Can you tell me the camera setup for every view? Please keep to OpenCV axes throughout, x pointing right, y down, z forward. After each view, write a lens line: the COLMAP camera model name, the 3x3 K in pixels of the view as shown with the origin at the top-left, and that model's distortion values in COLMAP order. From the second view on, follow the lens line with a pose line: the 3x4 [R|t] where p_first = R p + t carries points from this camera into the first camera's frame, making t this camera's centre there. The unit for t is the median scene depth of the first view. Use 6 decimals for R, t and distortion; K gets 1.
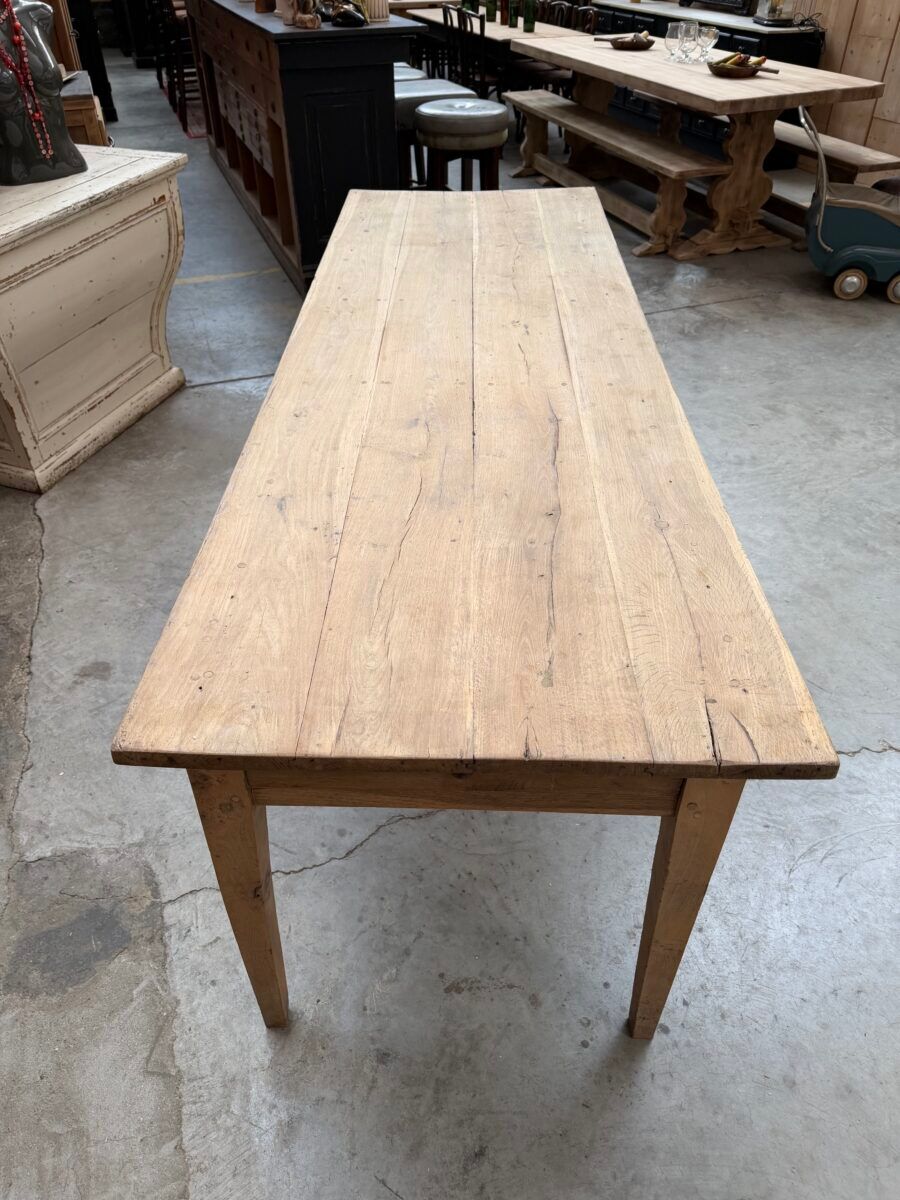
lens RADIAL K [[854.0, 0, 446.0], [0, 854.0, 593.7], [0, 0, 1]] dist [0.002385, 0.003027]
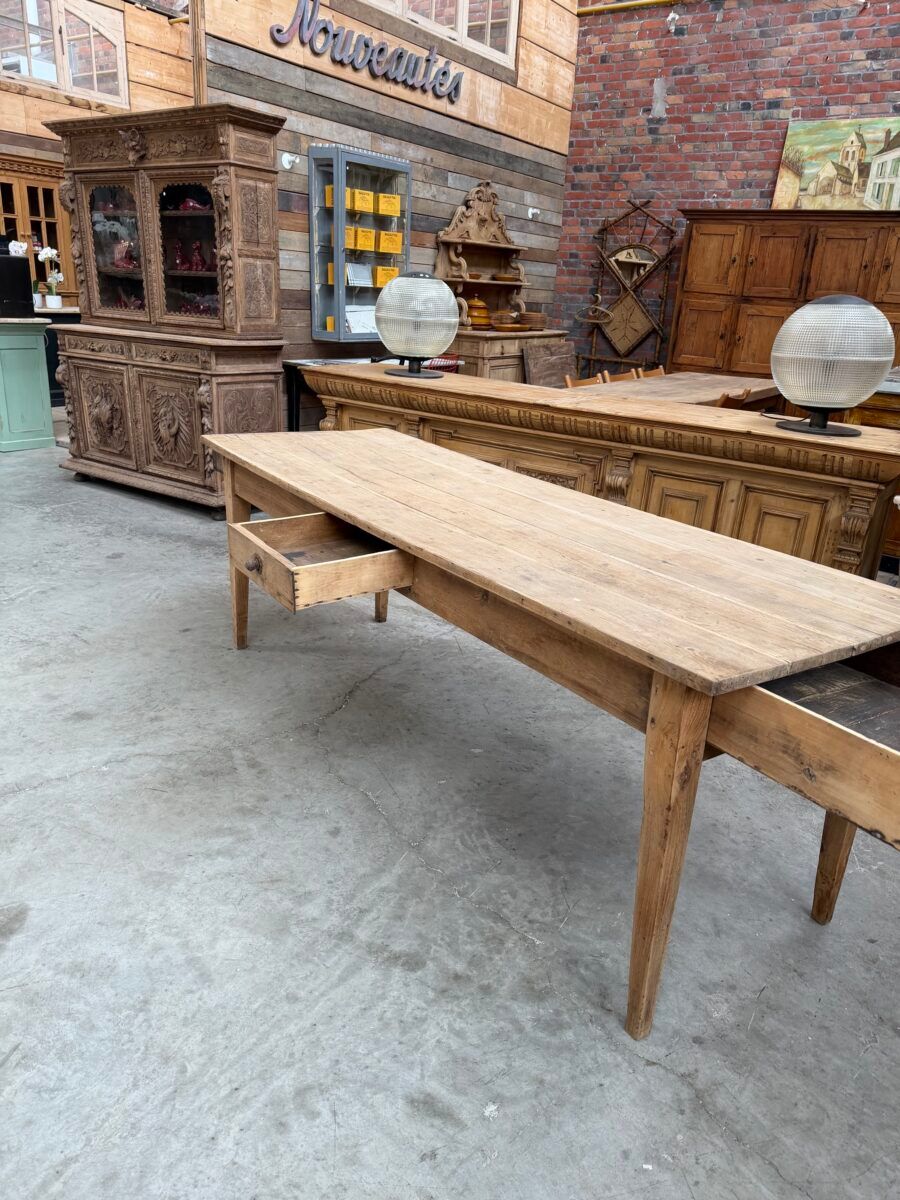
lens RADIAL K [[841.6, 0, 451.4], [0, 841.6, 603.6], [0, 0, 1]] dist [0.047167, -0.061281]
pose [[-0.808104, 0.169977, -0.563983, 0.586528], [-0.408512, 0.528066, 0.744489, -0.835044], [0.424366, 0.832018, -0.357295, 1.121048]]
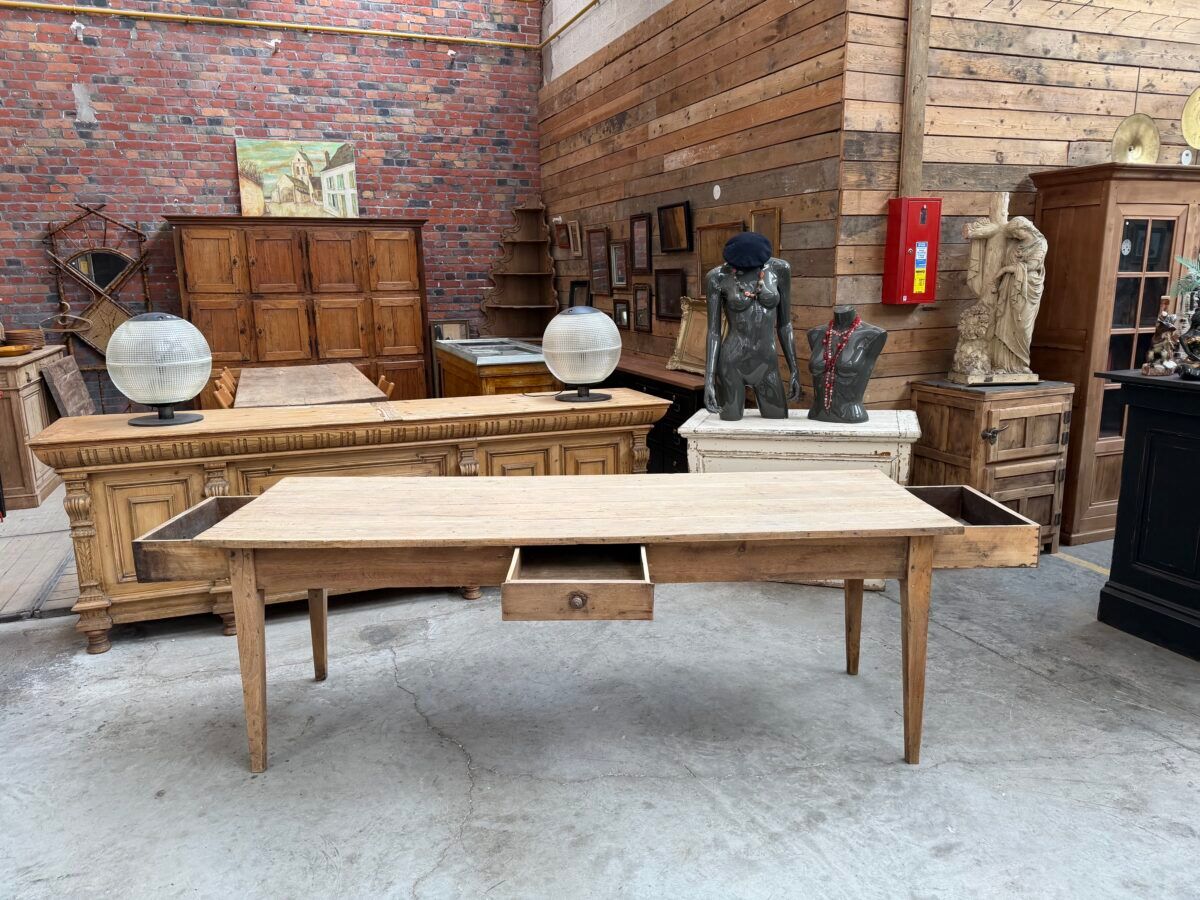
lens RADIAL K [[841.6, 0, 597.5], [0, 841.6, 455.5], [0, 0, 1]] dist [0.047167, -0.061281]
pose [[0.028884, 0.219181, -0.975257, 1.112429], [-0.618458, 0.770414, 0.154827, -0.449052], [0.785287, 0.598683, 0.157807, 0.506290]]
